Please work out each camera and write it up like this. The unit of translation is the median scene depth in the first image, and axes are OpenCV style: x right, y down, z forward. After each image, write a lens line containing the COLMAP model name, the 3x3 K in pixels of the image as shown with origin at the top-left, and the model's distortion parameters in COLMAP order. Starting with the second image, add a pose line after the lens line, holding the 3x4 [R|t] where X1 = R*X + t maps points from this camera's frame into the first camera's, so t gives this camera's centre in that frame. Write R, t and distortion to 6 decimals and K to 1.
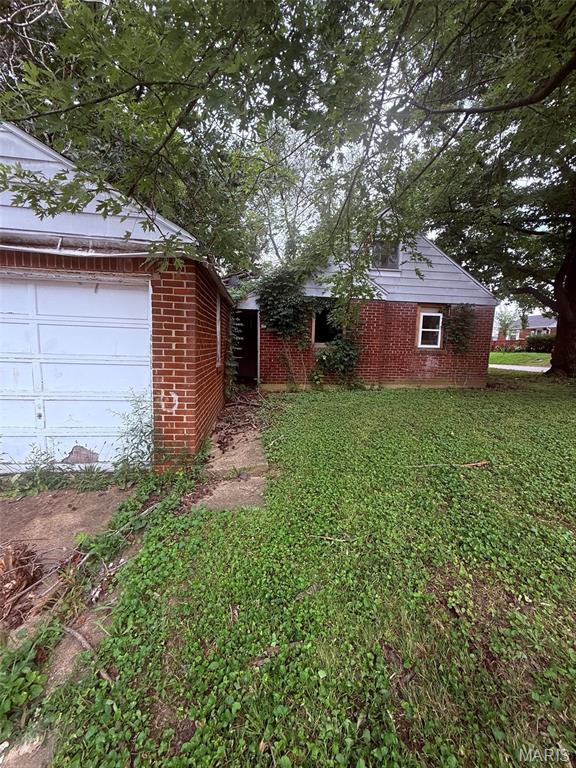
lens RADIAL K [[306.8, 0, 288.1], [0, 306.8, 383.5], [0, 0, 1]] dist [-0.002429, 0.000485]
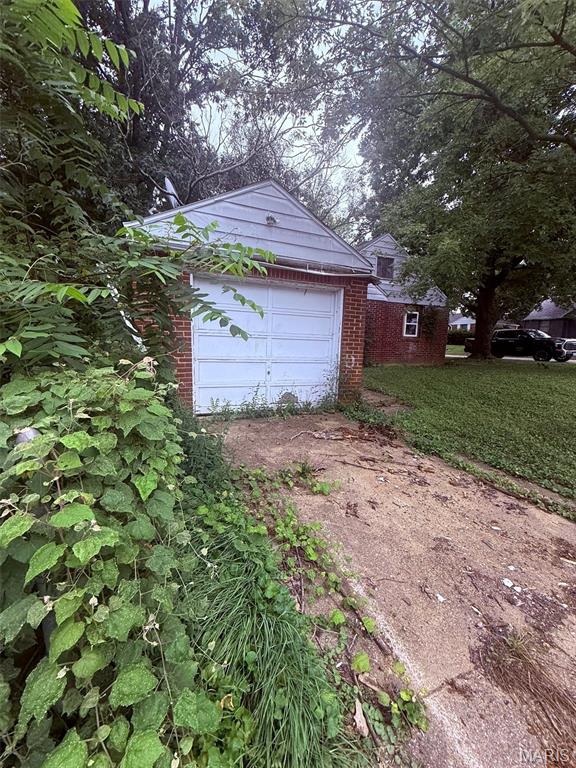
lens RADIAL K [[306.8, 0, 287.7], [0, 306.8, 385.0], [0, 0, 1]] dist [-0.002429, 0.000485]
pose [[0.968452, -0.034237, 0.246837, -1.094701], [0.028906, 0.999265, 0.025188, 0.131110], [-0.247518, -0.017258, 0.968730, -0.533896]]
